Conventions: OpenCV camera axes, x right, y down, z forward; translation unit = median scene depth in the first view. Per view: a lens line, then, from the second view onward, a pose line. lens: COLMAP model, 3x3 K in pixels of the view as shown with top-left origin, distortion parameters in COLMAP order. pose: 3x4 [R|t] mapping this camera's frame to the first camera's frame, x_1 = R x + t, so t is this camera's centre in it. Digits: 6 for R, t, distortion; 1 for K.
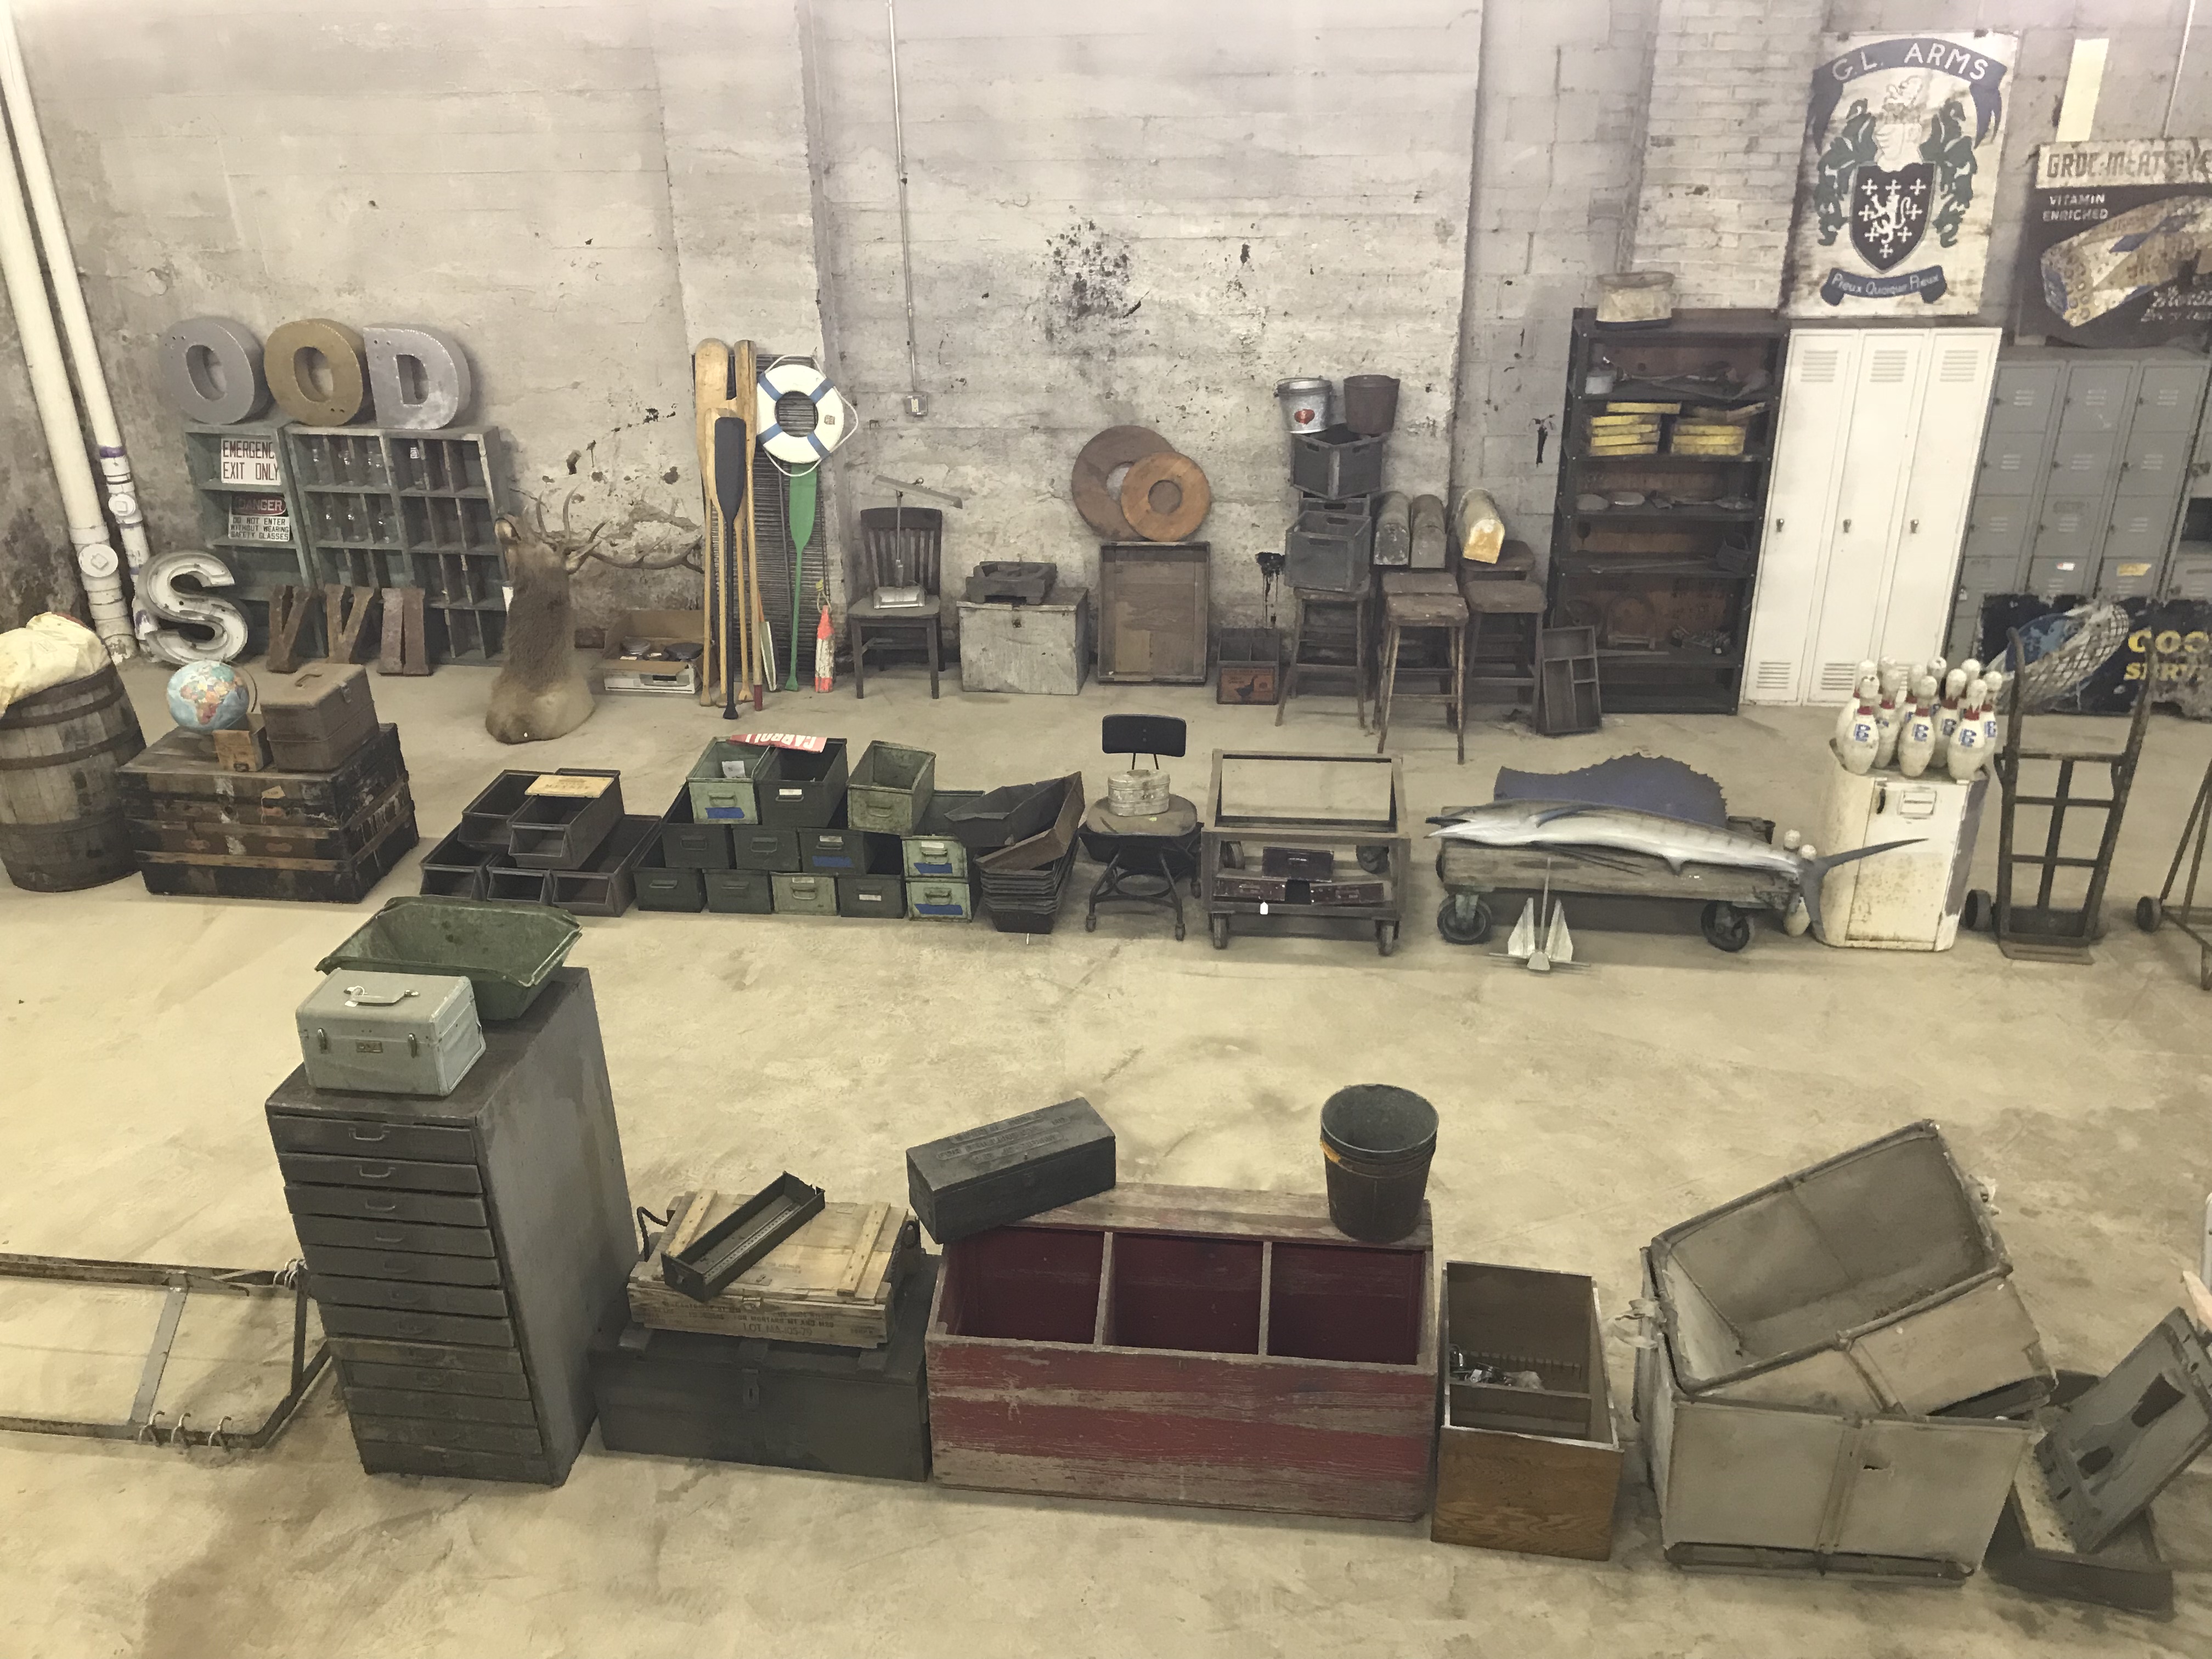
lens RADIAL K [[1804.6, 0, 1105.2], [0, 1804.6, 813.3], [0, 0, 1]] dist [0.033710, -0.038799]
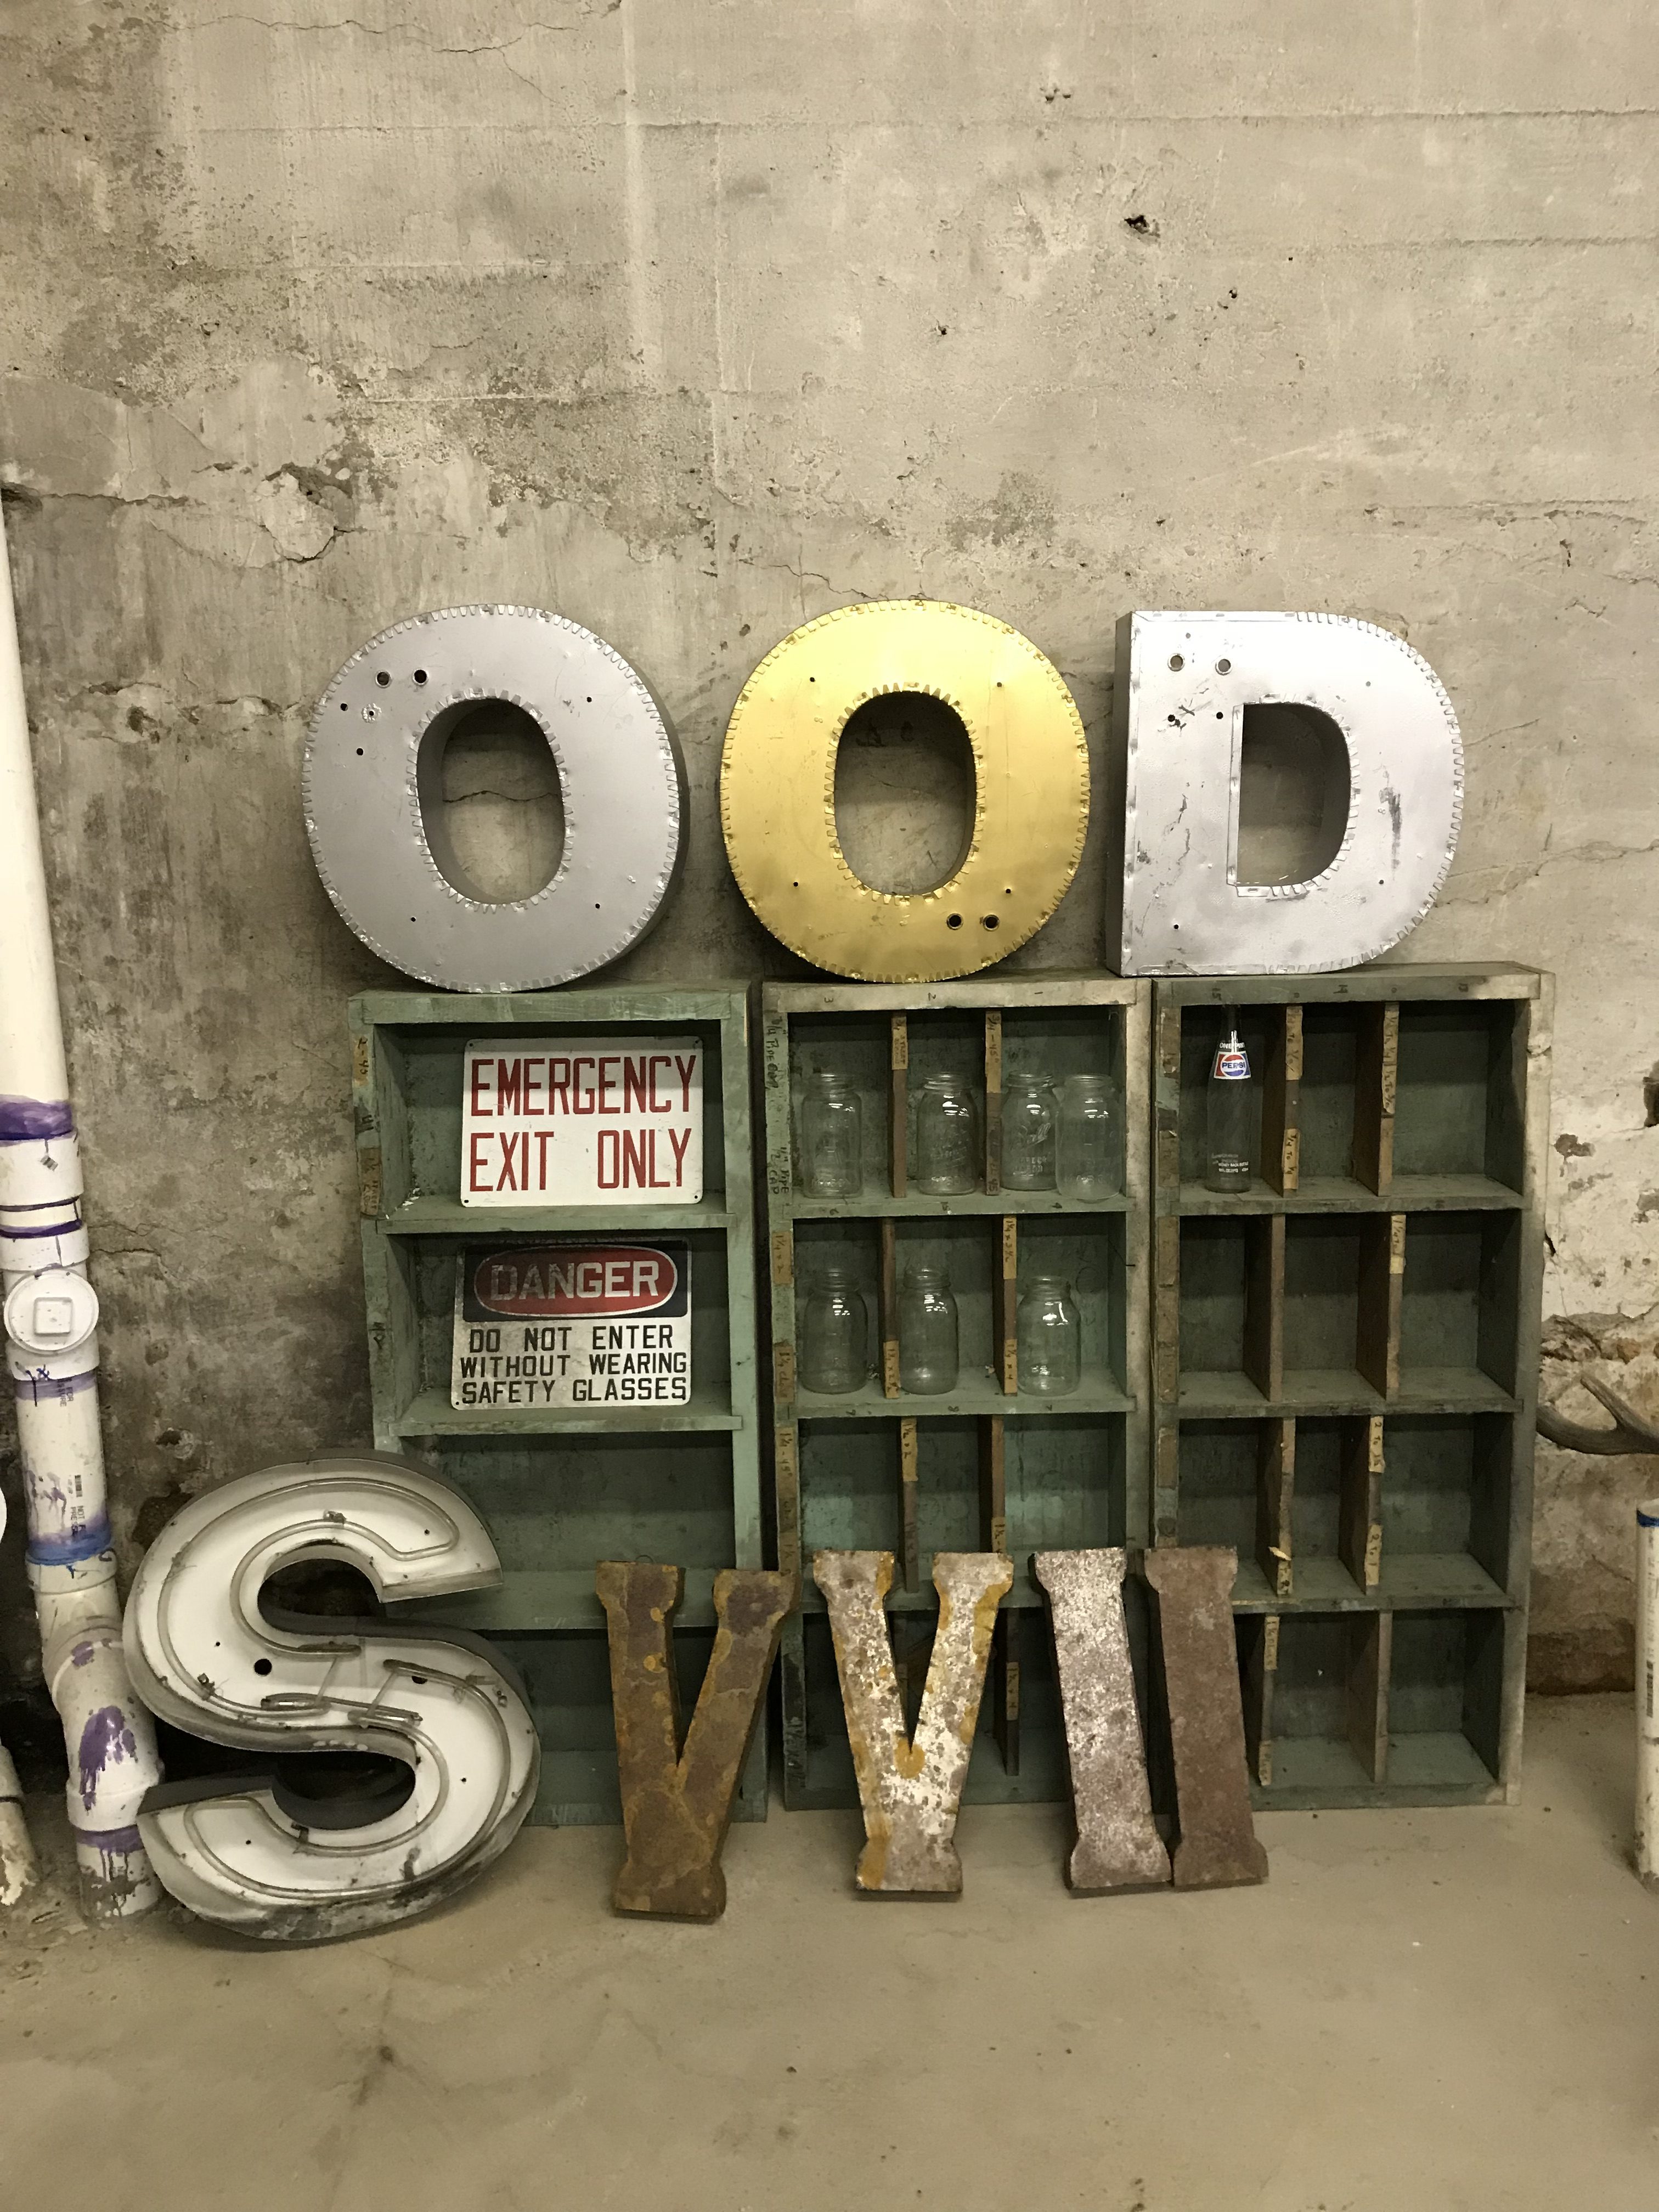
lens RADIAL K [[1804.6, 0, 841.3], [0, 1804.6, 1094.4], [0, 0, 1]] dist [0.033710, -0.038799]
pose [[0.985777, -0.034314, 0.164519, -0.472471], [0.080159, 0.956407, -0.280821, -0.116093], [-0.147711, 0.290014, 0.945555, 0.723429]]
